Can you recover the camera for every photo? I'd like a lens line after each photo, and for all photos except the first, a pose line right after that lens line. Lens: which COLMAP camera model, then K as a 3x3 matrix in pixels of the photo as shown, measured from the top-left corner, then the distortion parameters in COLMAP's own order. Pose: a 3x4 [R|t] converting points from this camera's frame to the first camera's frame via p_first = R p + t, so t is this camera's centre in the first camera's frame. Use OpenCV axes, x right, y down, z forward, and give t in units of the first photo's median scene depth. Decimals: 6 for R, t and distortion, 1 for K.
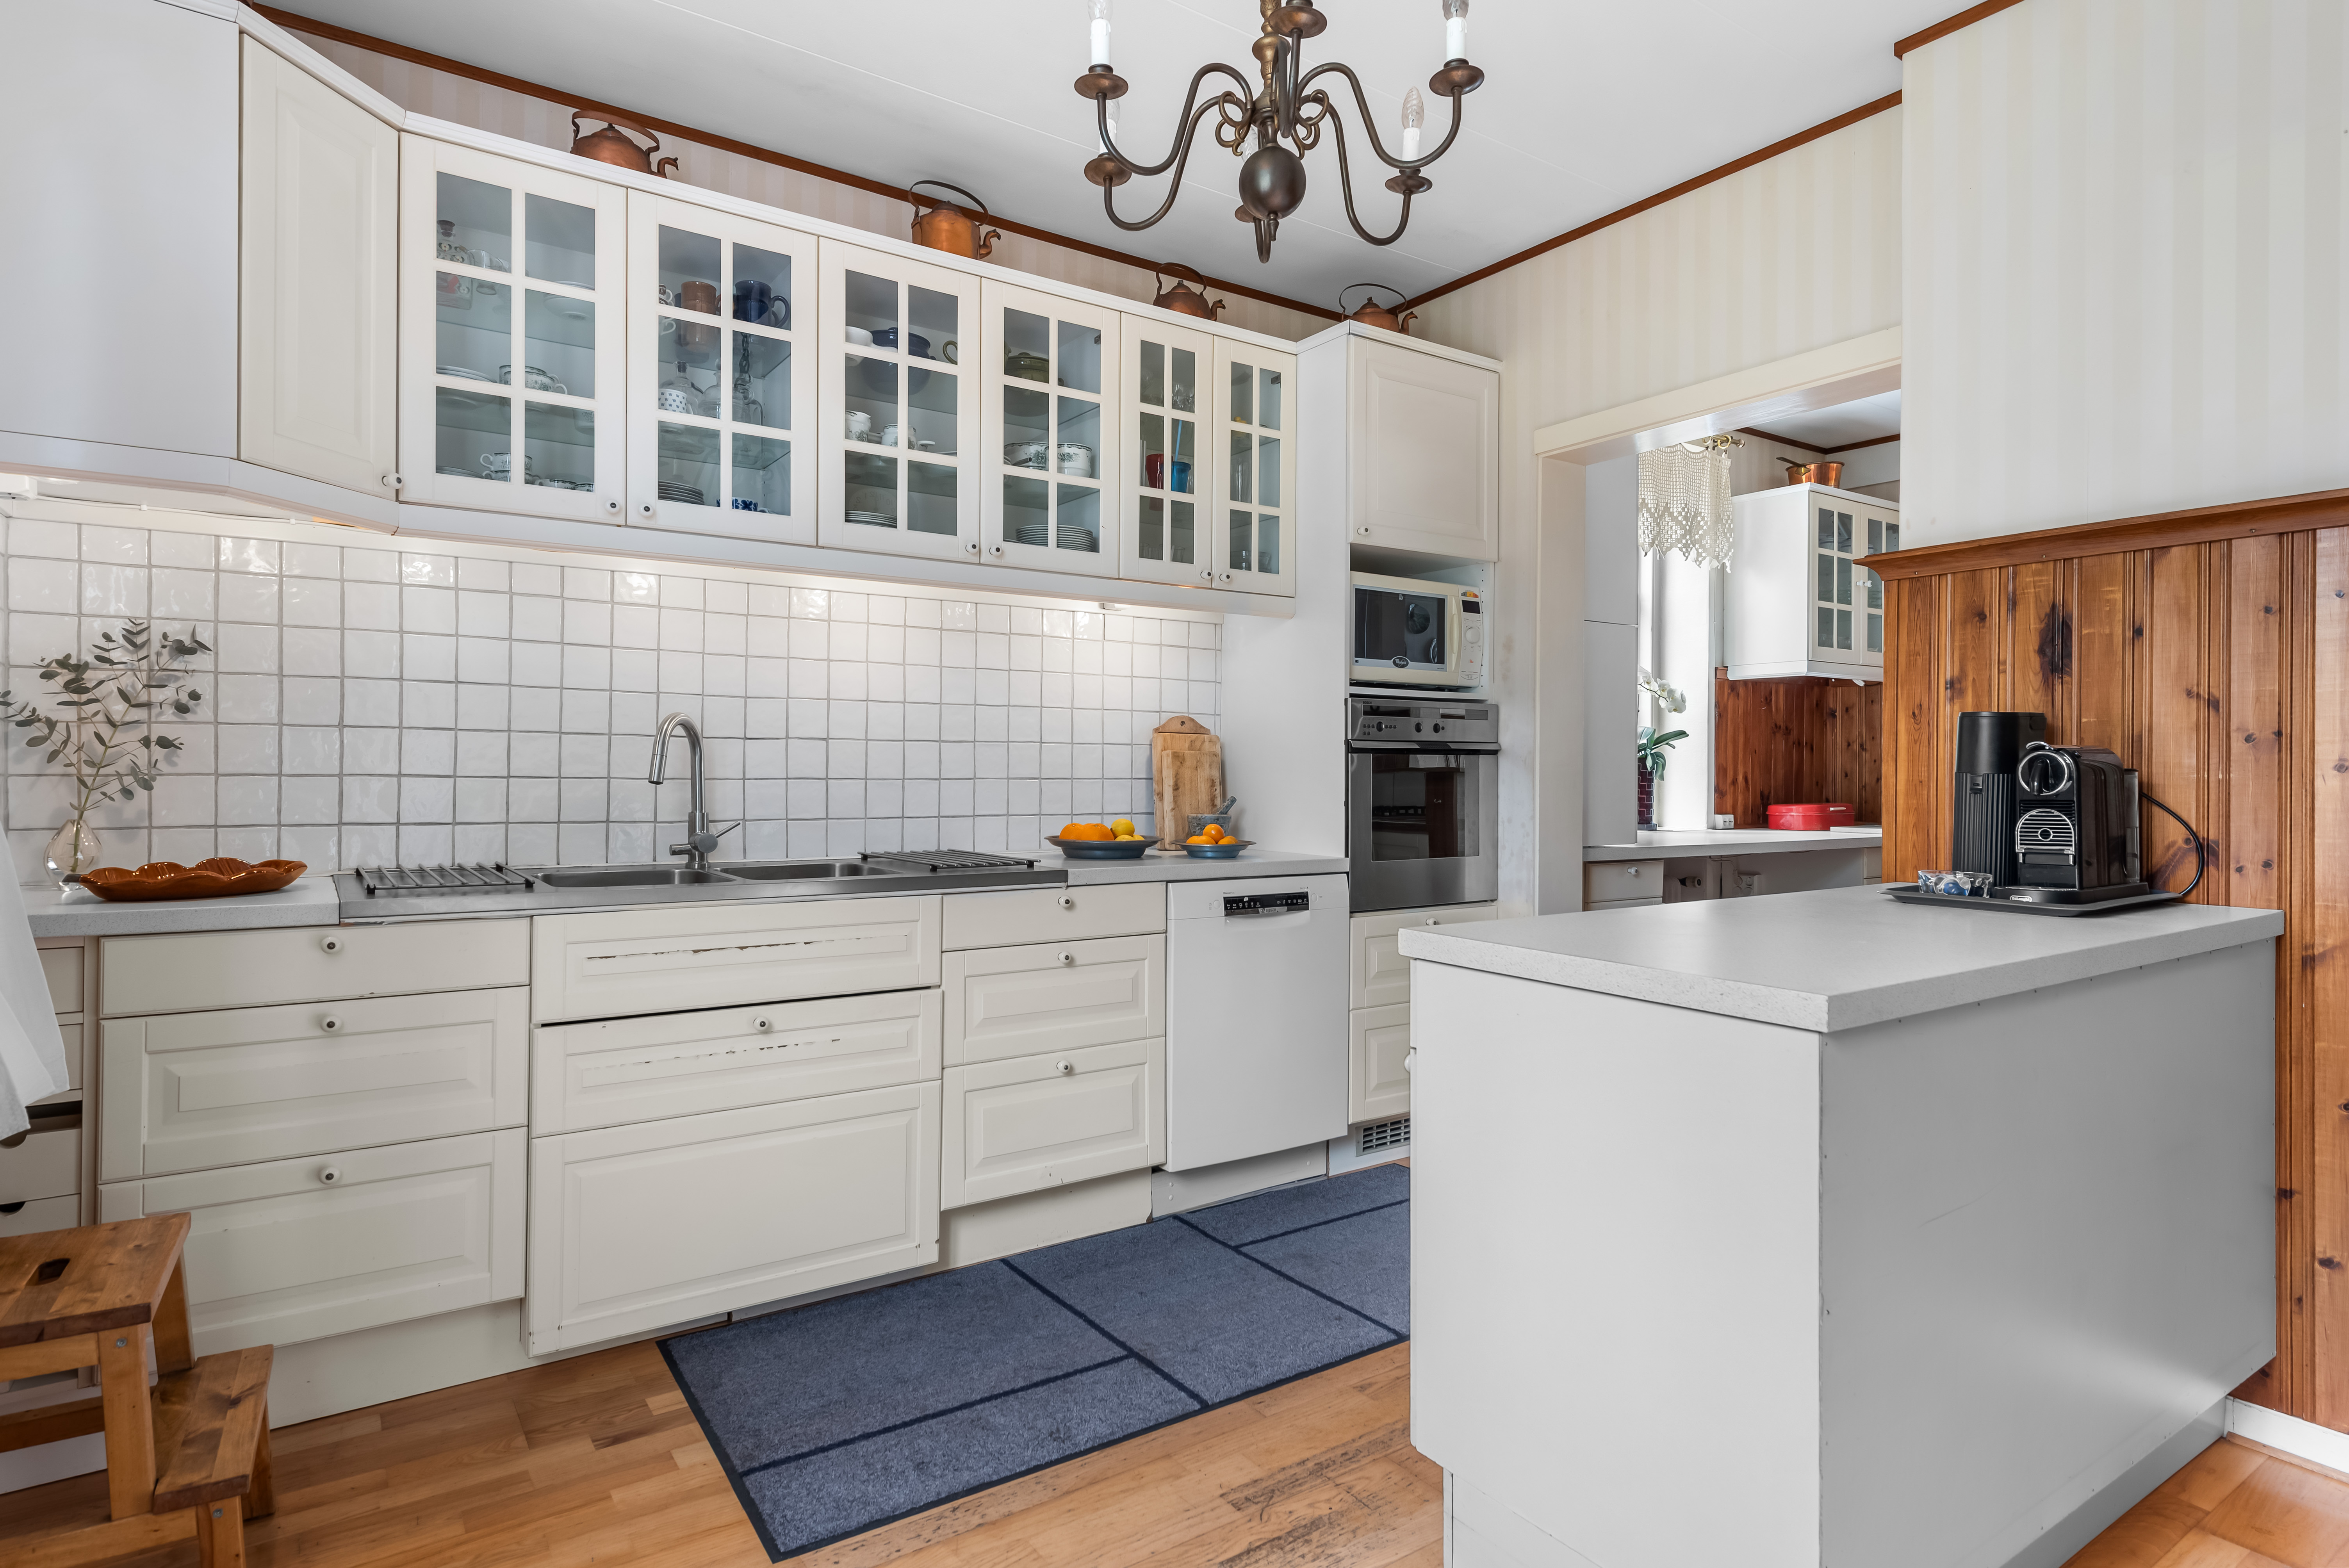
lens RADIAL K [[1225.4, 0, 1180.1], [0, 1225.4, 778.3], [0, 0, 1]] dist [0.001897, -0.001493]
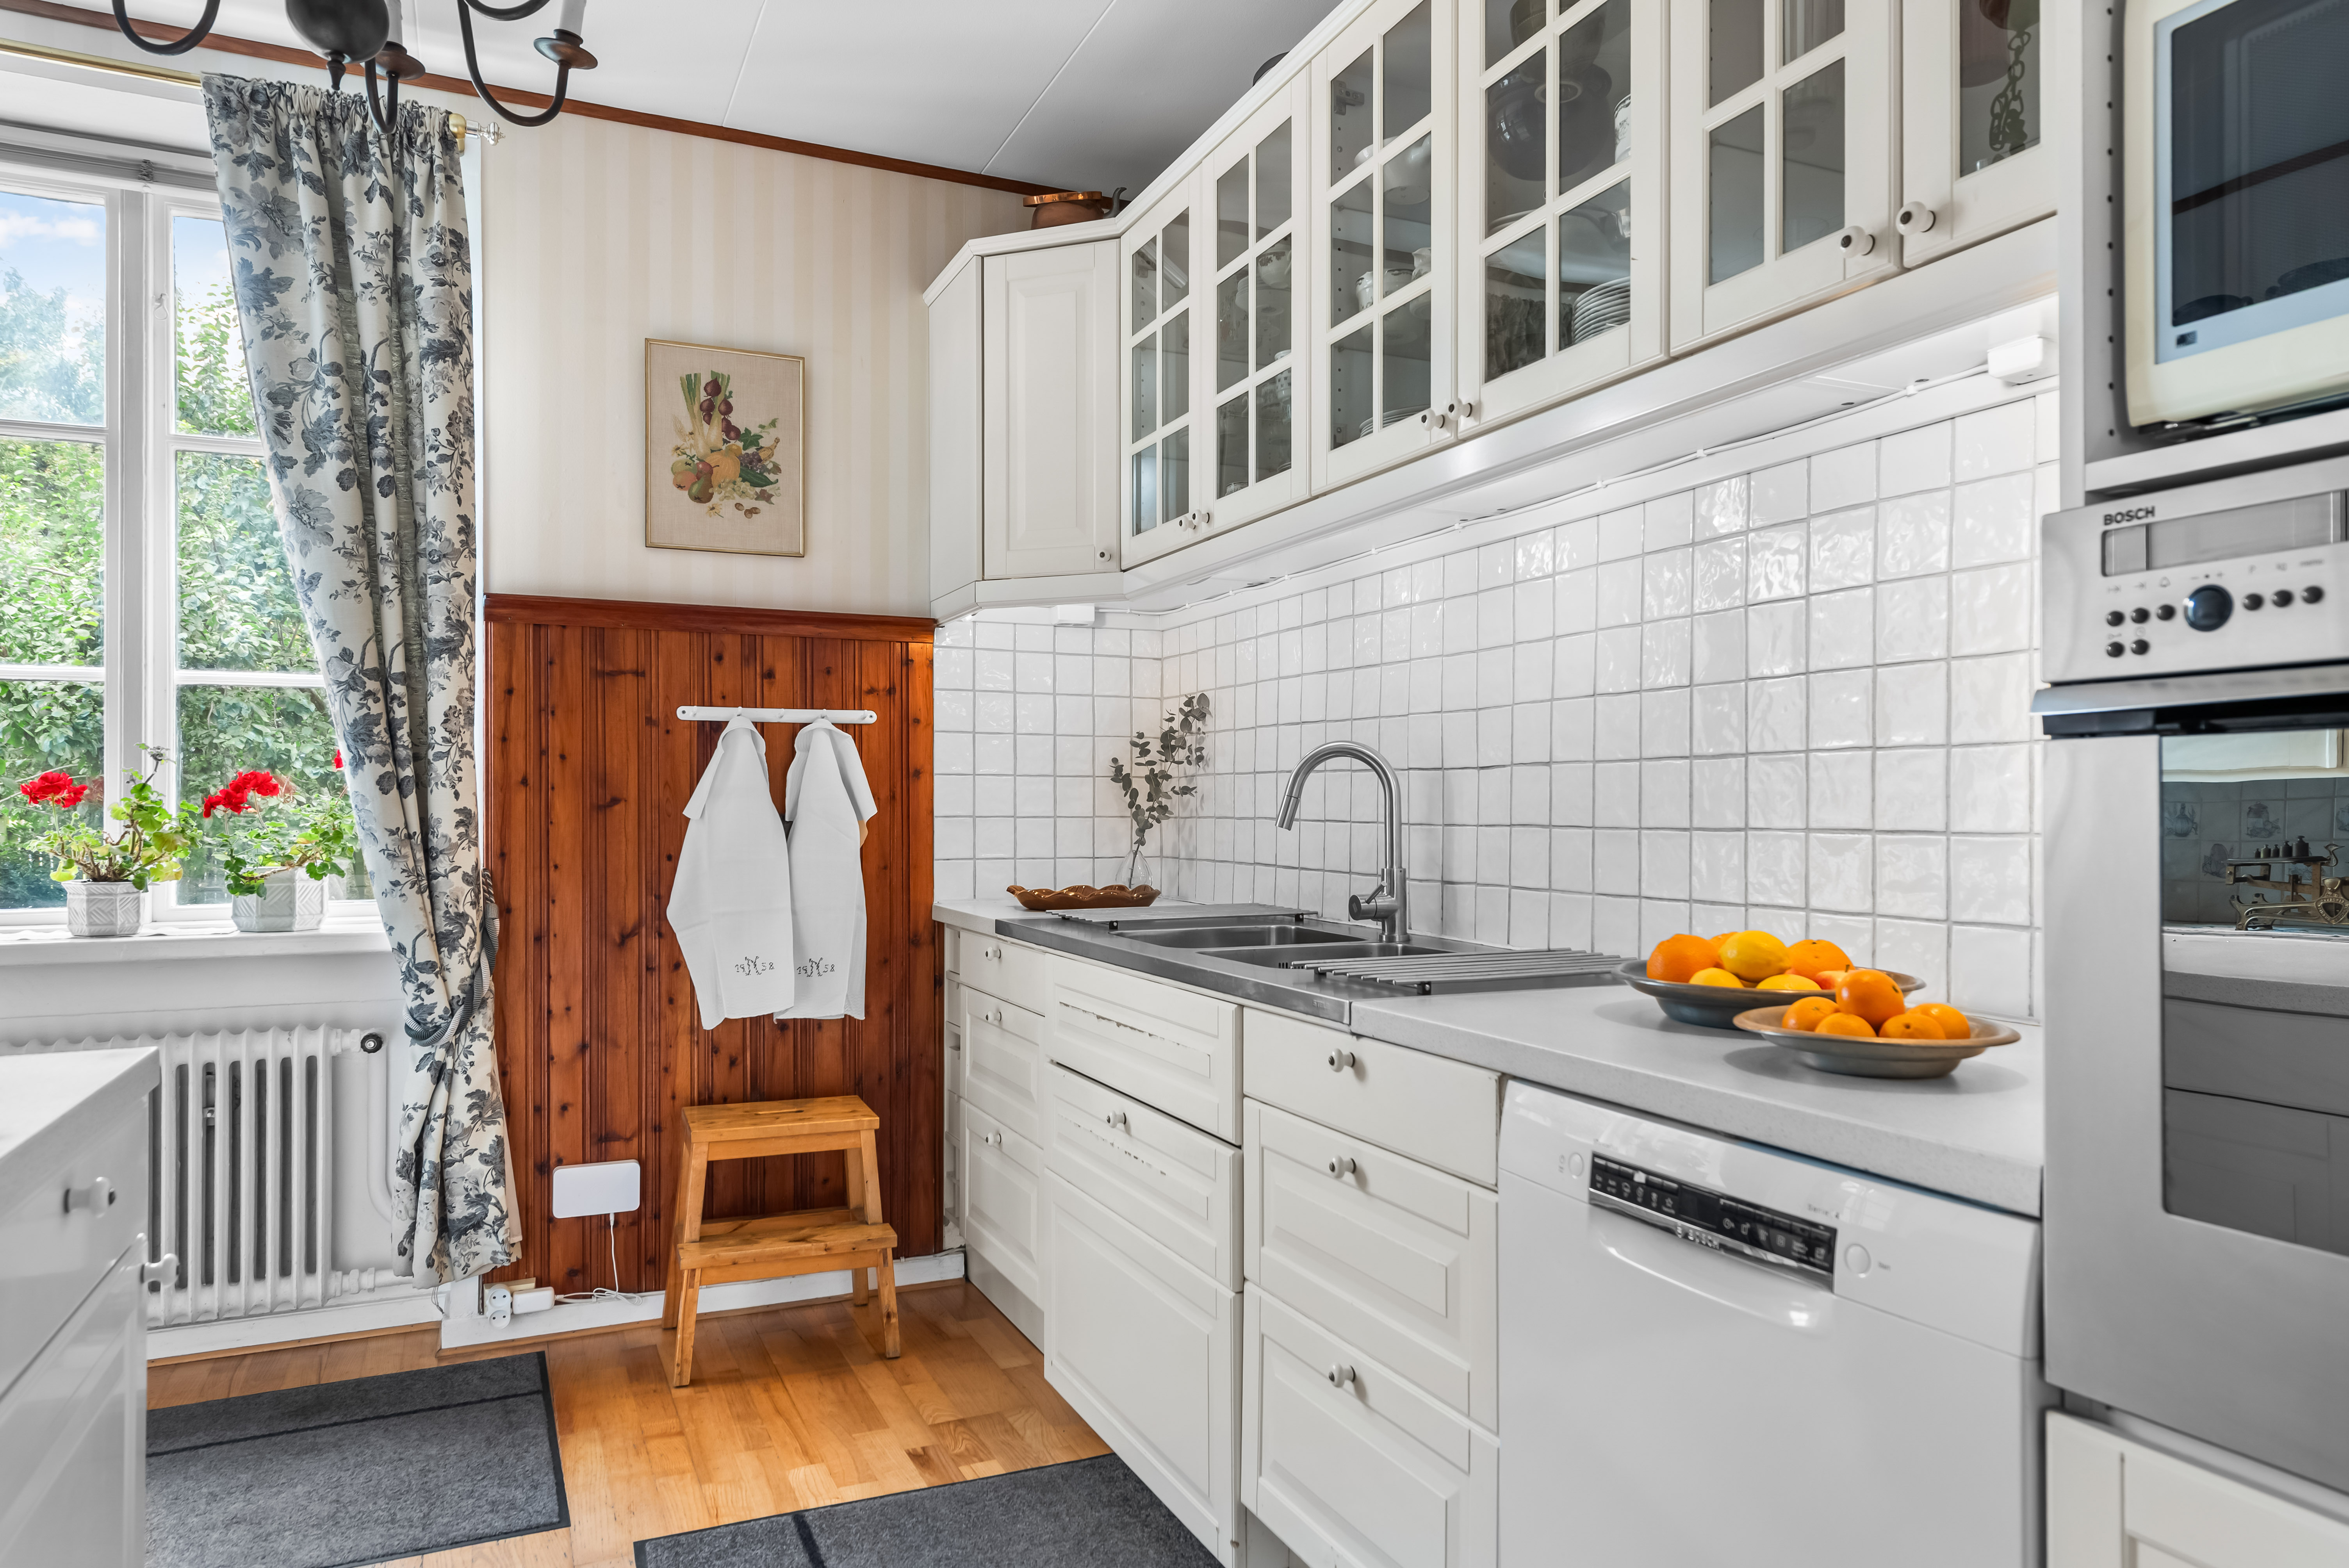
lens RADIAL K [[1509.2, 0, 1185.4], [0, 1509.2, 797.8], [0, 0, 1]] dist [0.005004, 0.002446]
pose [[-0.178211, -0.011165, -0.983929, 0.614838], [-0.005386, 0.999932, -0.010371, -0.006295], [0.983978, 0.003451, -0.178259, 1.159018]]
